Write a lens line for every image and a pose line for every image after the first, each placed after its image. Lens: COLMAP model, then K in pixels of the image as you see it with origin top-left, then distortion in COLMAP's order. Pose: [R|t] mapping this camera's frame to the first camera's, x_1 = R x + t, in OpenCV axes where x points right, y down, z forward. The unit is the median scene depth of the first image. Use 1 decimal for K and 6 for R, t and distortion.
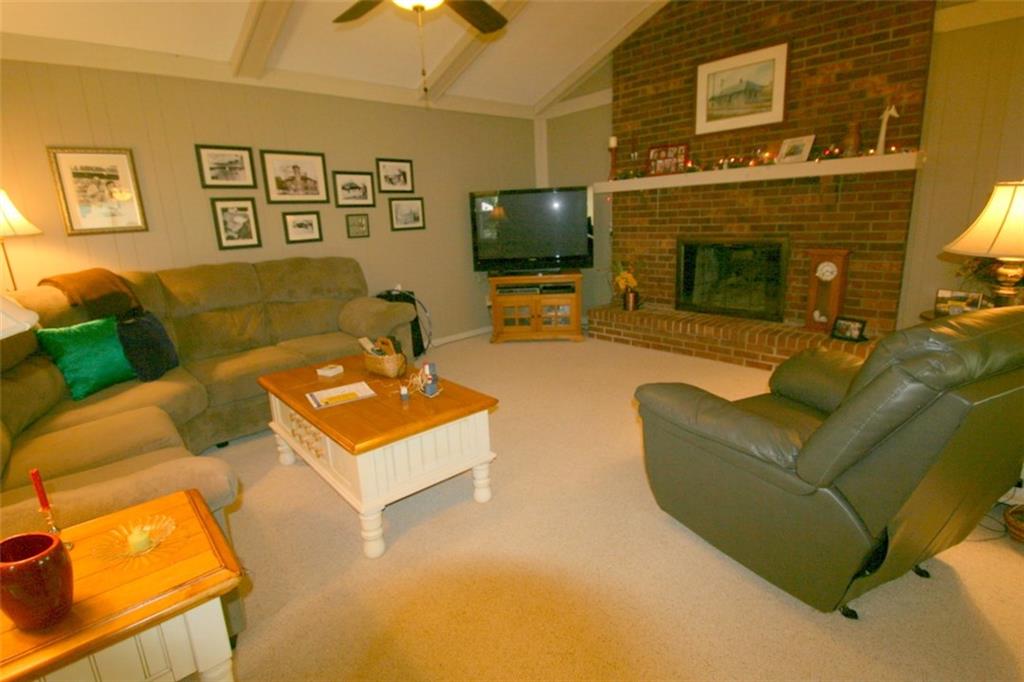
lens RADIAL K [[491.9, 0, 515.3], [0, 491.9, 341.0], [0, 0, 1]] dist [-0.005262, -0.003987]
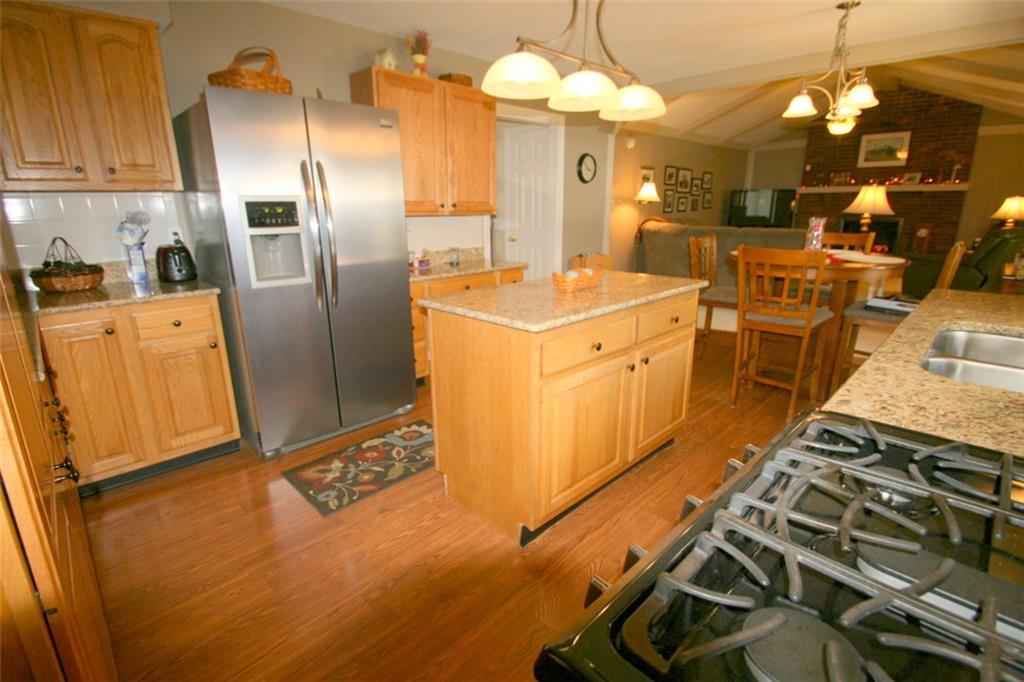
lens RADIAL K [[491.9, 0, 510.1], [0, 491.9, 339.4], [0, 0, 1]] dist [-0.005262, -0.003987]
pose [[0.998274, 0.022635, 0.054186, -1.287219], [-0.023466, 0.999616, 0.014756, 0.336491], [-0.053831, -0.016002, 0.998422, -1.081681]]
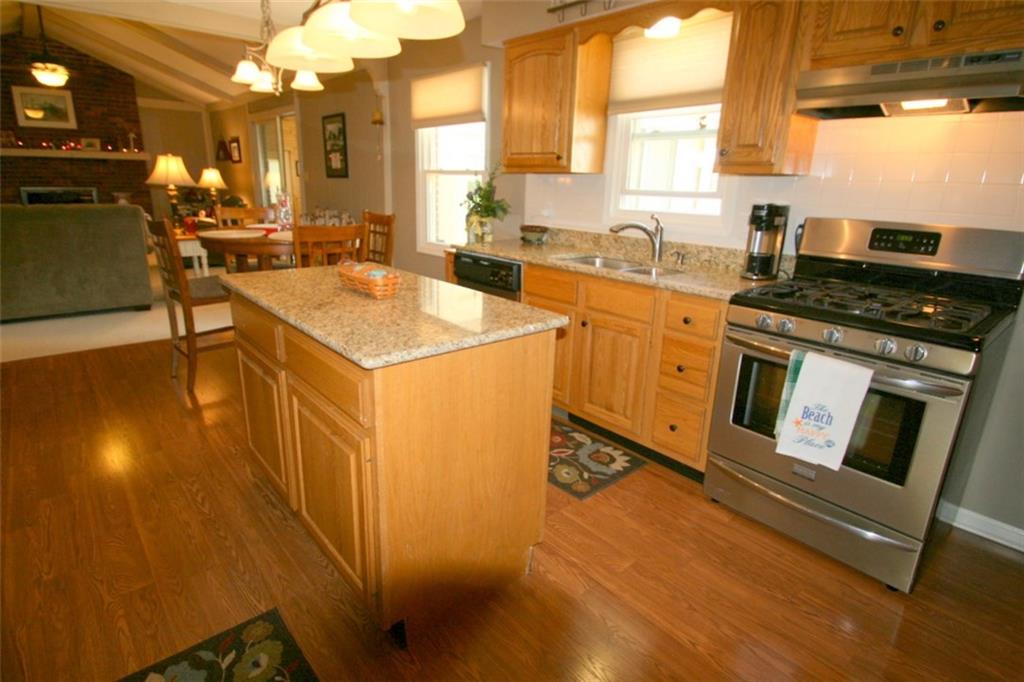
lens RADIAL K [[541.8, 0, 507.2], [0, 541.8, 337.6], [0, 0, 1]] dist [-0.010353, -0.004143]
pose [[0.033753, -0.236719, 0.970992, -1.639873], [0.219809, 0.949515, 0.223842, 0.245468], [-0.974959, 0.205878, 0.084082, -0.687273]]
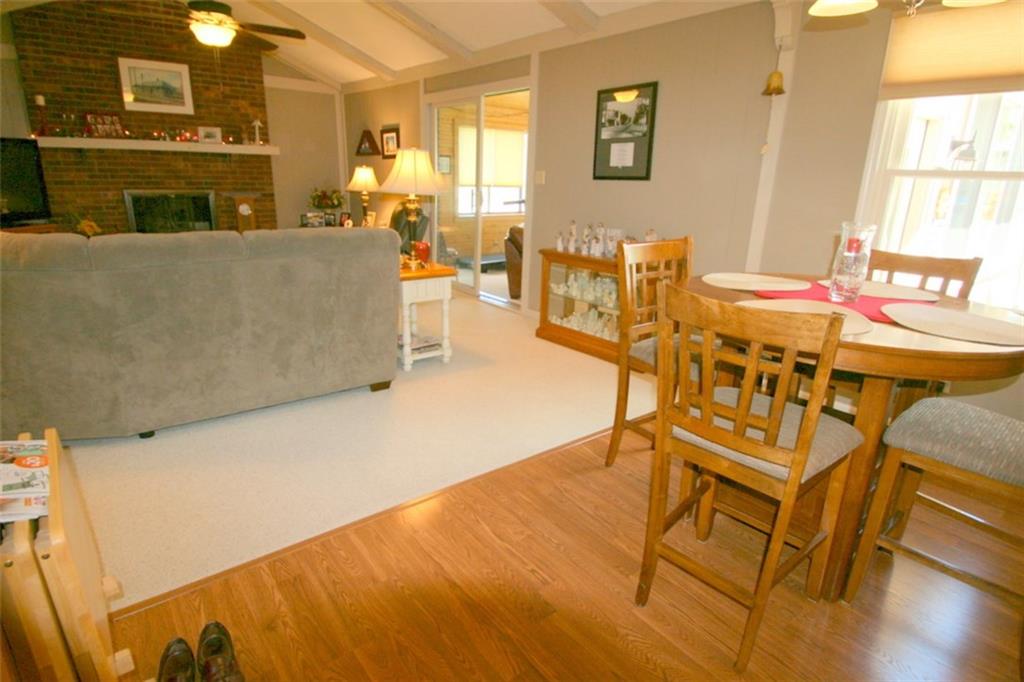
lens RADIAL K [[571.5, 0, 510.0], [0, 571.5, 338.5], [0, 0, 1]] dist [0.003653, -0.005637]
pose [[0.091989, -0.231140, 0.968562, -1.226851], [0.220757, 0.953215, 0.206511, 0.073805], [-0.970981, 0.194820, 0.138711, -0.086092]]
